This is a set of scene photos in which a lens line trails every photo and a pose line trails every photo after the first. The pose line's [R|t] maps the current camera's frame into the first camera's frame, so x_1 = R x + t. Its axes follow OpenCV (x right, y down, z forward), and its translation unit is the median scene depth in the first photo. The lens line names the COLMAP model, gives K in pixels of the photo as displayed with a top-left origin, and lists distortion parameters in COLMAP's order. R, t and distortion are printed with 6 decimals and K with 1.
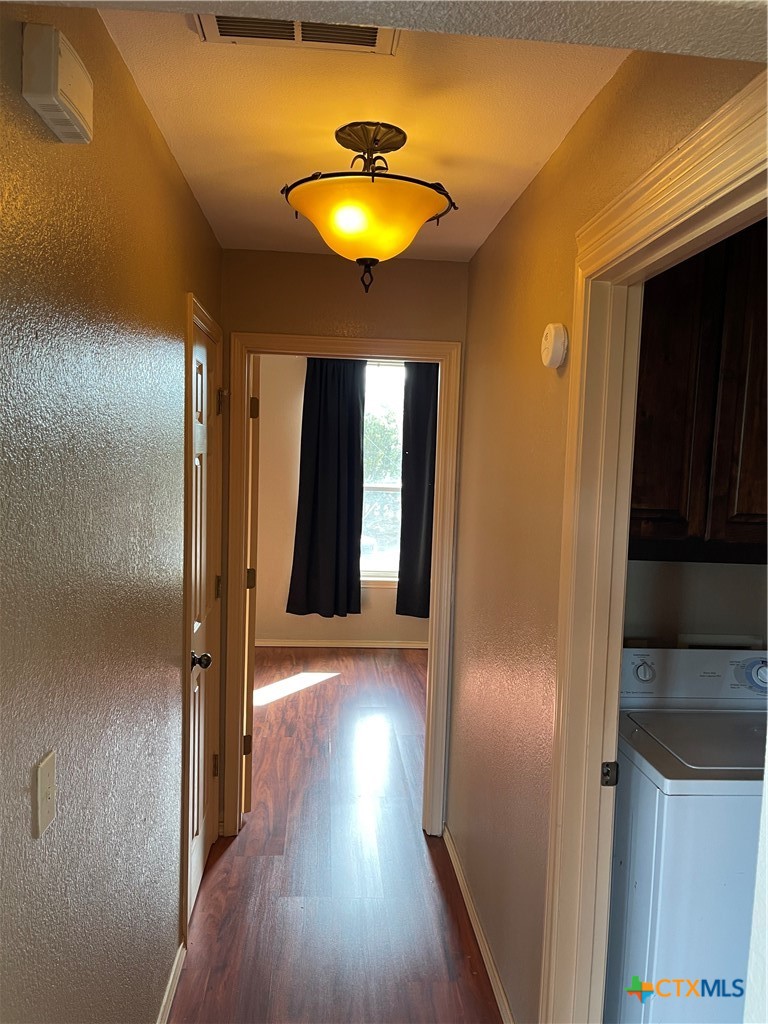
lens RADIAL K [[773.6, 0, 380.0], [0, 773.6, 516.2], [0, 0, 1]] dist [0.059772, -0.077375]
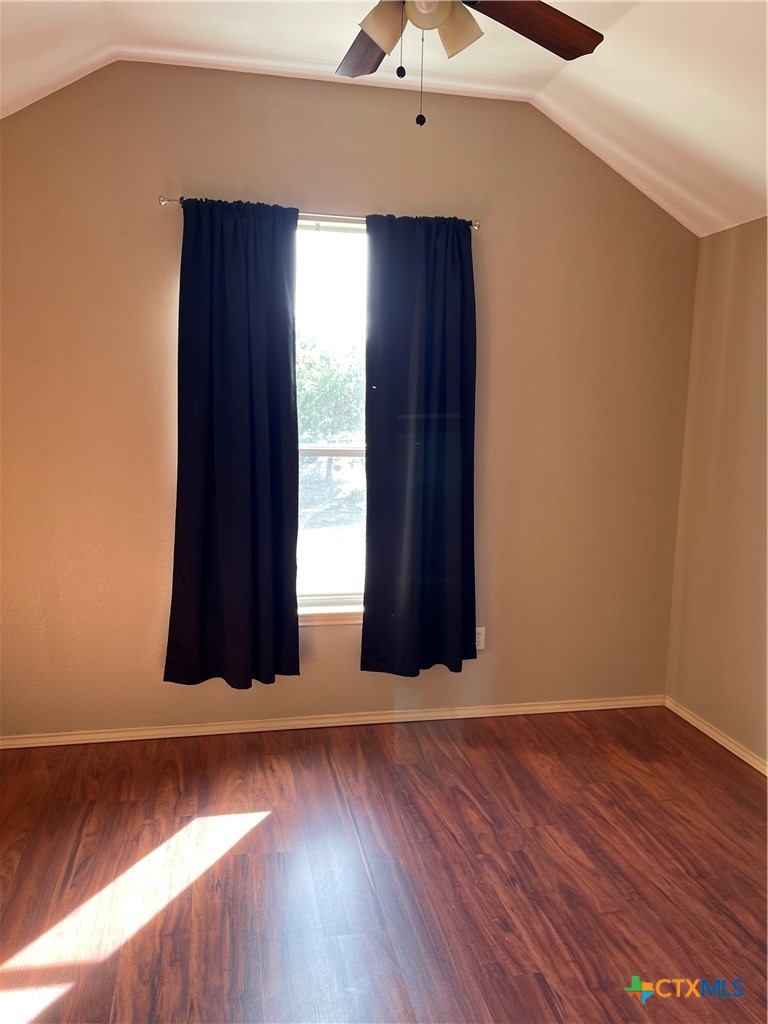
lens RADIAL K [[773.6, 0, 388.9], [0, 773.6, 511.2], [0, 0, 1]] dist [0.059772, -0.077375]
pose [[0.990045, -0.028707, 0.137793, -0.036903], [0.017749, 0.996629, 0.080102, -0.038447], [-0.139628, -0.076859, 0.987217, 0.453576]]
